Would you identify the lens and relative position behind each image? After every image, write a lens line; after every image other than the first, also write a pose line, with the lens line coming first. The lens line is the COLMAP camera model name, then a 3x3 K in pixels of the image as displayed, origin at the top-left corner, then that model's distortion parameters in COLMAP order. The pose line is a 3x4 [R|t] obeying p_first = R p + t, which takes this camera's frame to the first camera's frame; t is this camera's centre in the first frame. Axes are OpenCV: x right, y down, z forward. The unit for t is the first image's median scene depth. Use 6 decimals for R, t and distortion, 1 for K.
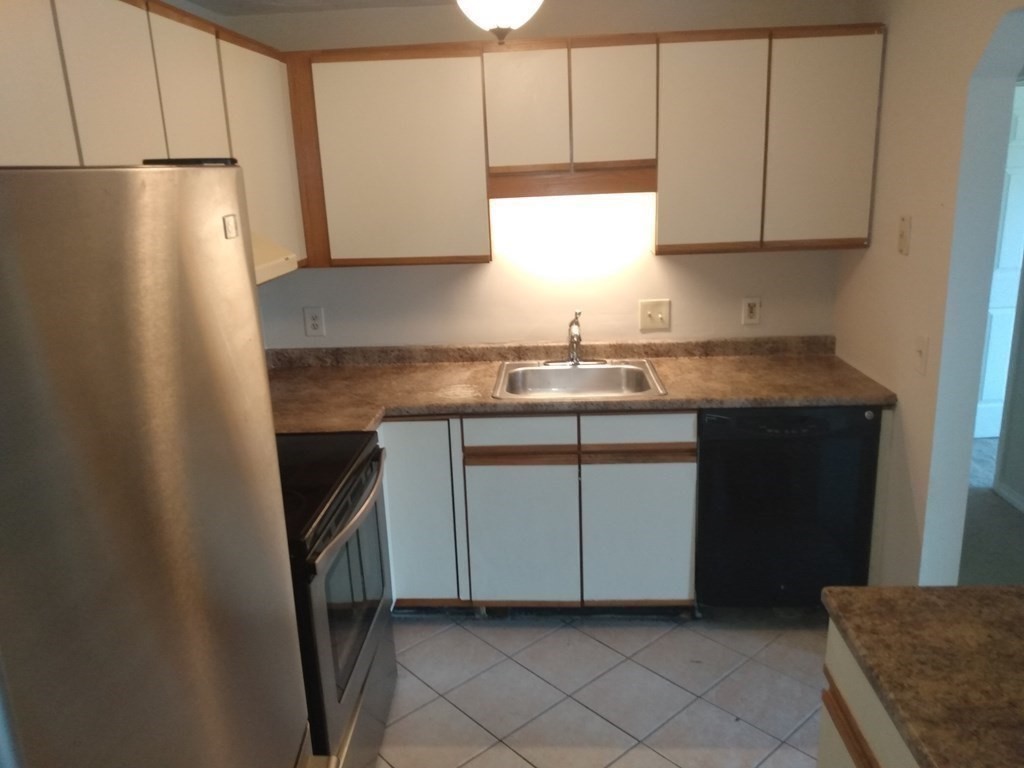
lens RADIAL K [[788.6, 0, 515.5], [0, 788.6, 380.9], [0, 0, 1]] dist [0.004046, 0.011464]
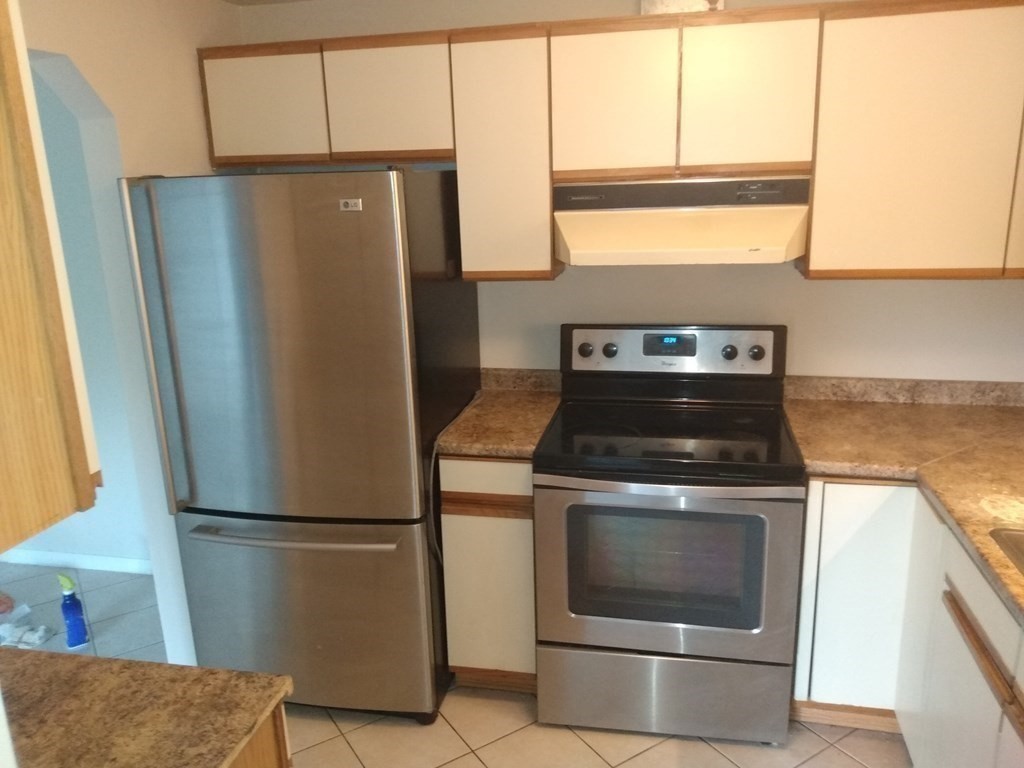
lens RADIAL K [[788.6, 0, 515.5], [0, 788.6, 380.9], [0, 0, 1]] dist [0.004046, 0.011464]
pose [[-0.159922, 0.294182, -0.942275, 1.217218], [-0.223649, 0.918940, 0.324854, -0.425236], [0.961460, 0.262691, -0.081165, 1.383451]]
